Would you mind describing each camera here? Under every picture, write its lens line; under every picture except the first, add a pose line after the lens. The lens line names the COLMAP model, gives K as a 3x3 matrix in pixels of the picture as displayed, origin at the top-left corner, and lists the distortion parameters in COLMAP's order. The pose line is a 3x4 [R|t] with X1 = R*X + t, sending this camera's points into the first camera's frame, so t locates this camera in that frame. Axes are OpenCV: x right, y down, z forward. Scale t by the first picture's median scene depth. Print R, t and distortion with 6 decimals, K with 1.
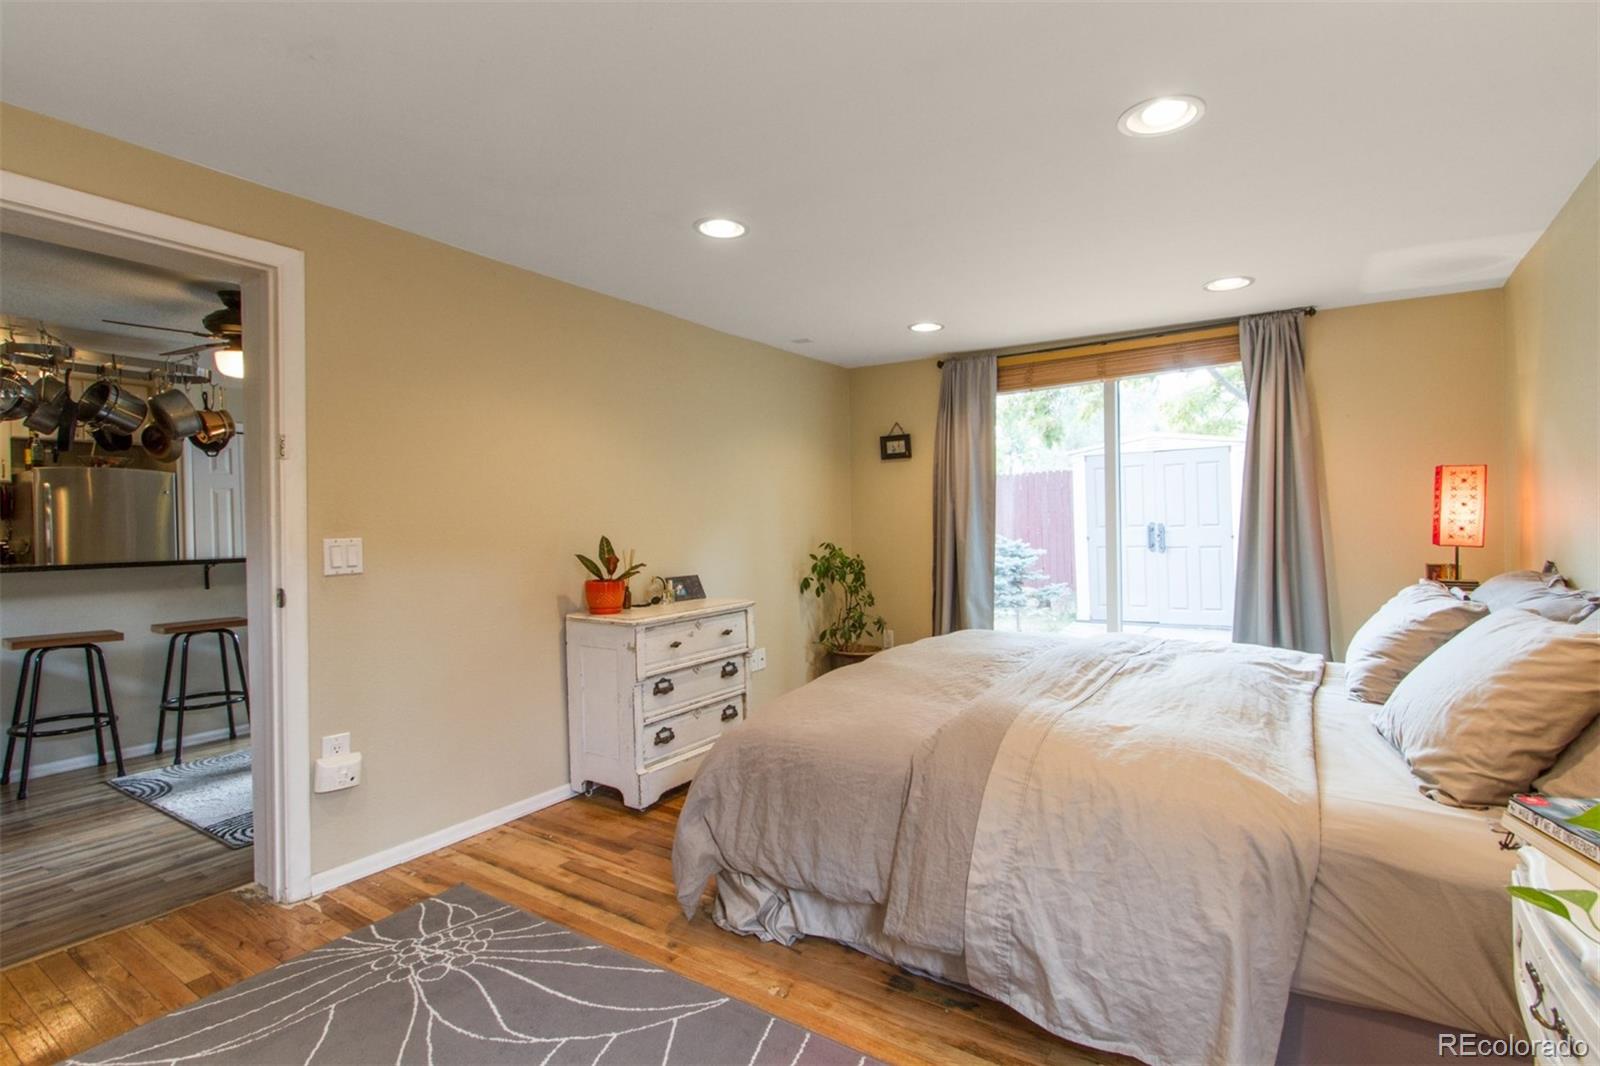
lens RADIAL K [[762.6, 0, 811.5], [0, 762.6, 524.8], [0, 0, 1]] dist [0.004222, 0.000182]
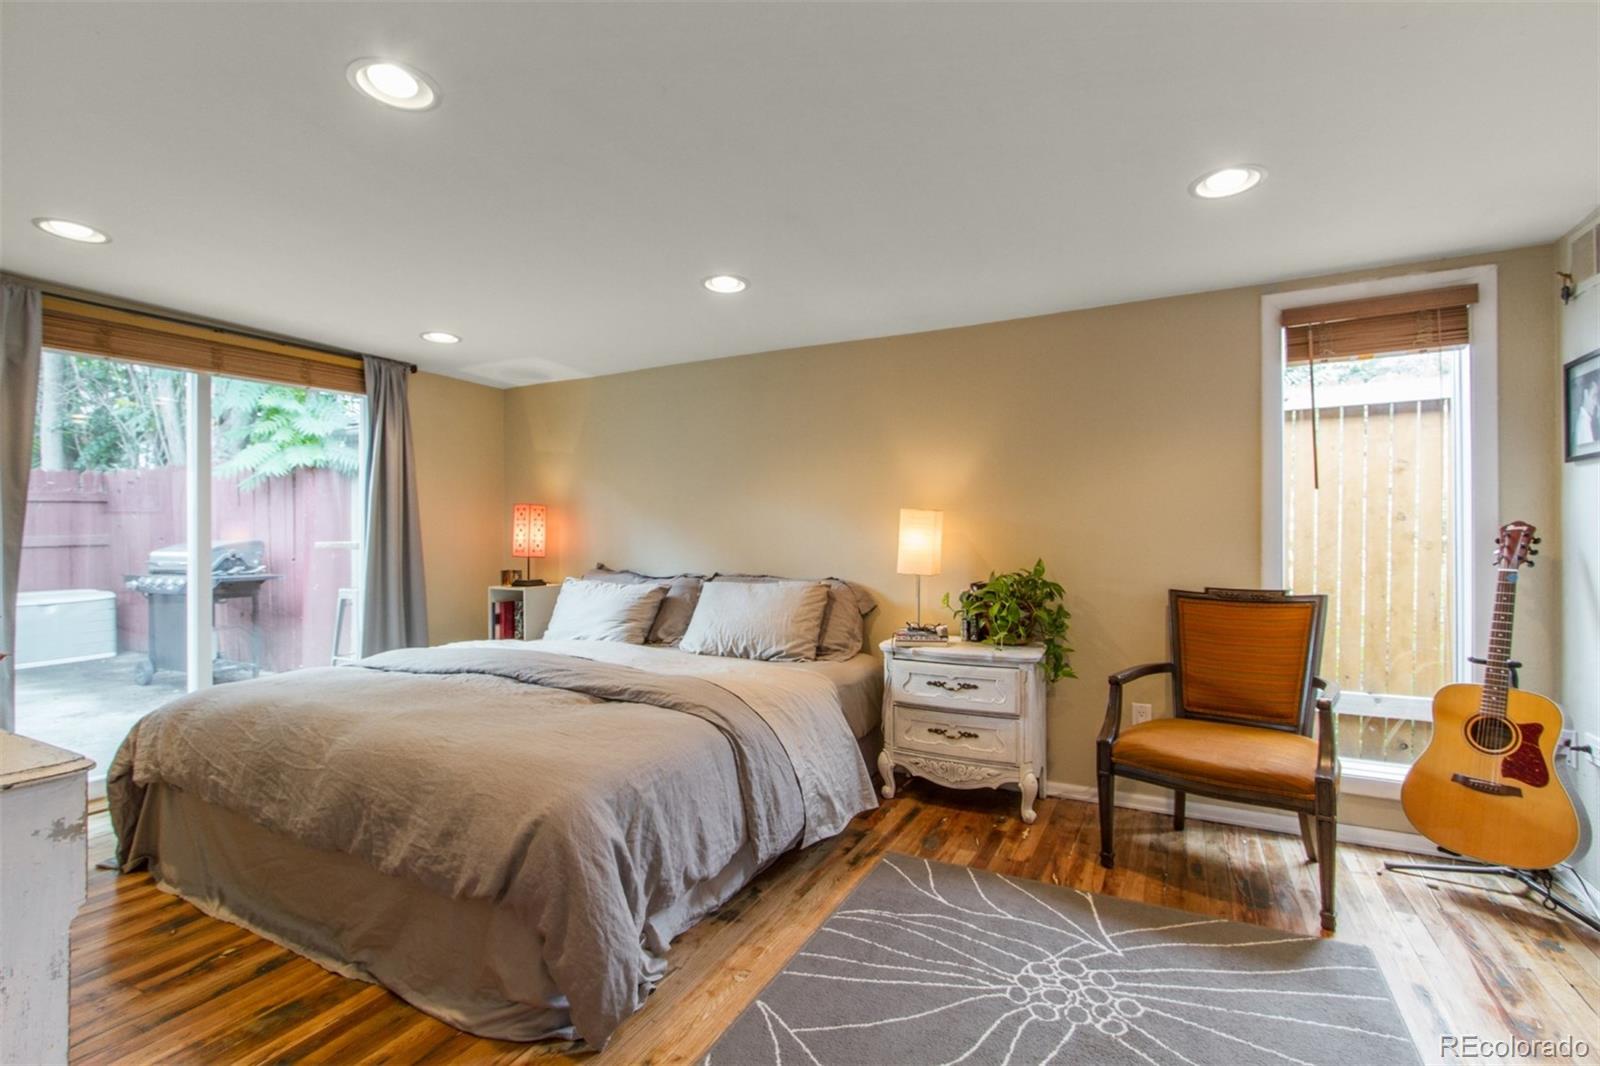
lens RADIAL K [[728.2, 0, 793.8], [0, 728.2, 528.2], [0, 0, 1]] dist [0.000988, 0.000112]
pose [[-0.094015, 0.025832, 0.995236, -0.642244], [0.016143, 0.999571, -0.024420, 0.012474], [-0.995440, 0.013771, -0.094392, 0.612435]]
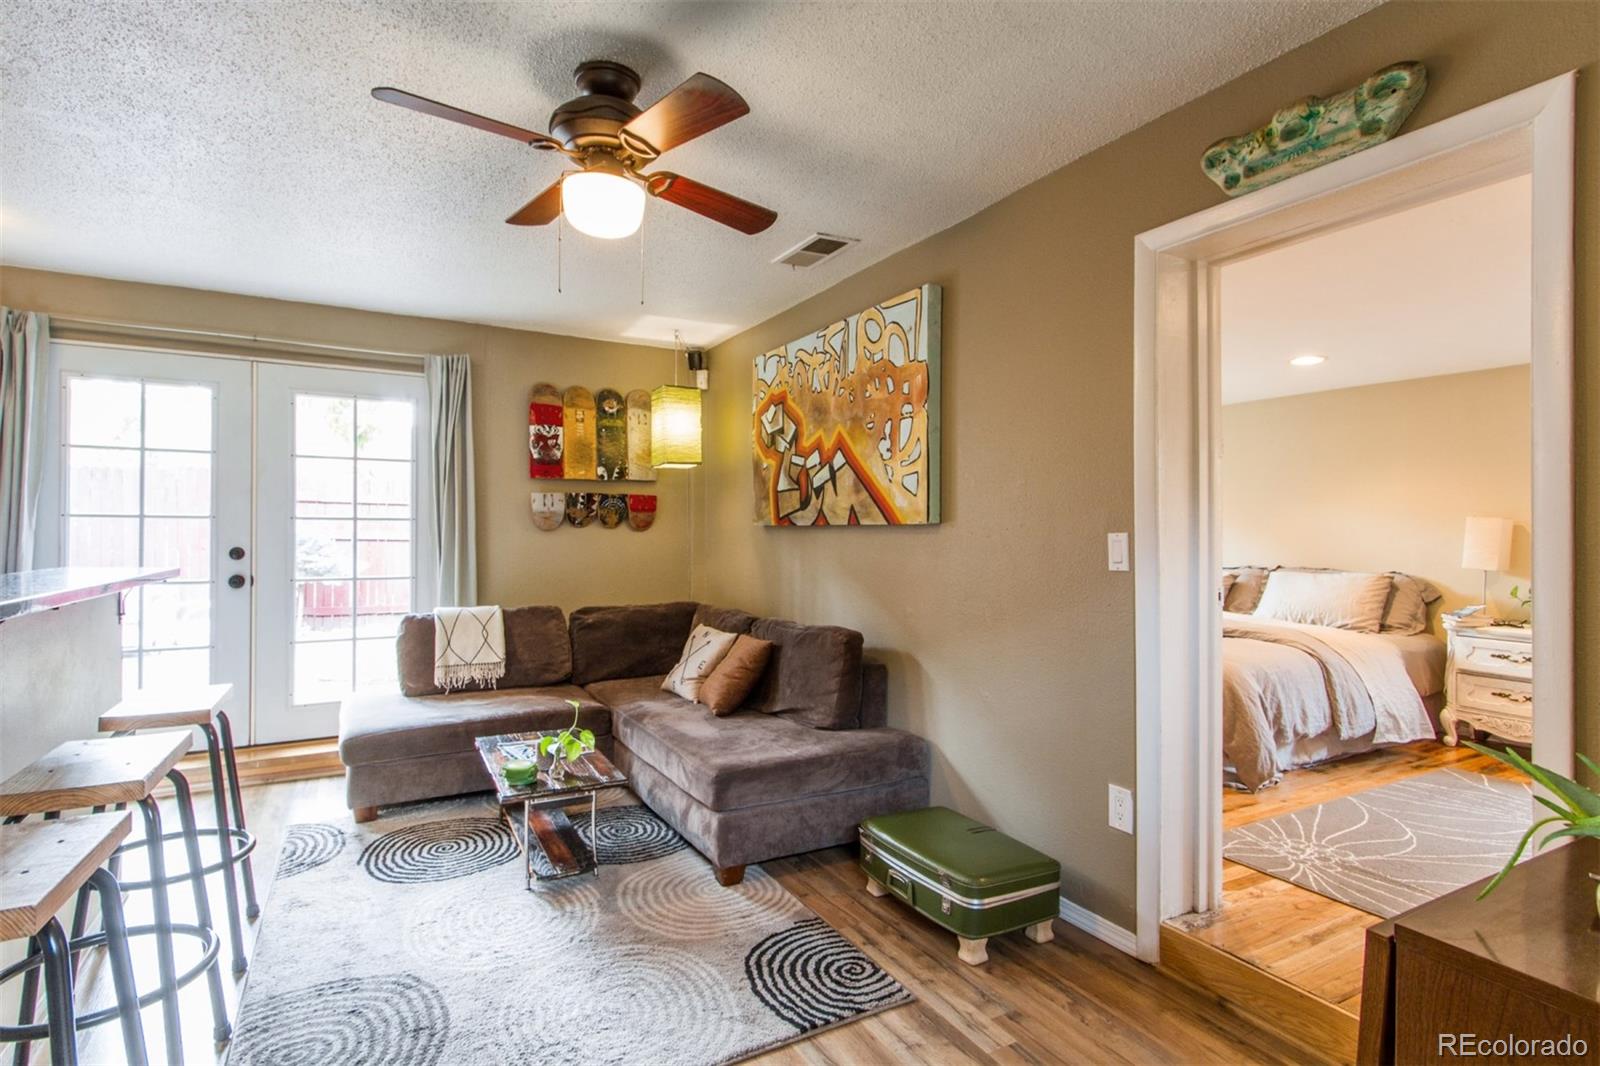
lens RADIAL K [[762.6, 0, 811.5], [0, 762.6, 524.8], [0, 0, 1]] dist [0.004222, 0.000182]
pose [[0.468669, 0.033393, 0.882742, -1.361683], [-0.015172, 0.999442, -0.029752, 0.032972], [-0.883243, 0.000551, 0.468914, 0.751569]]
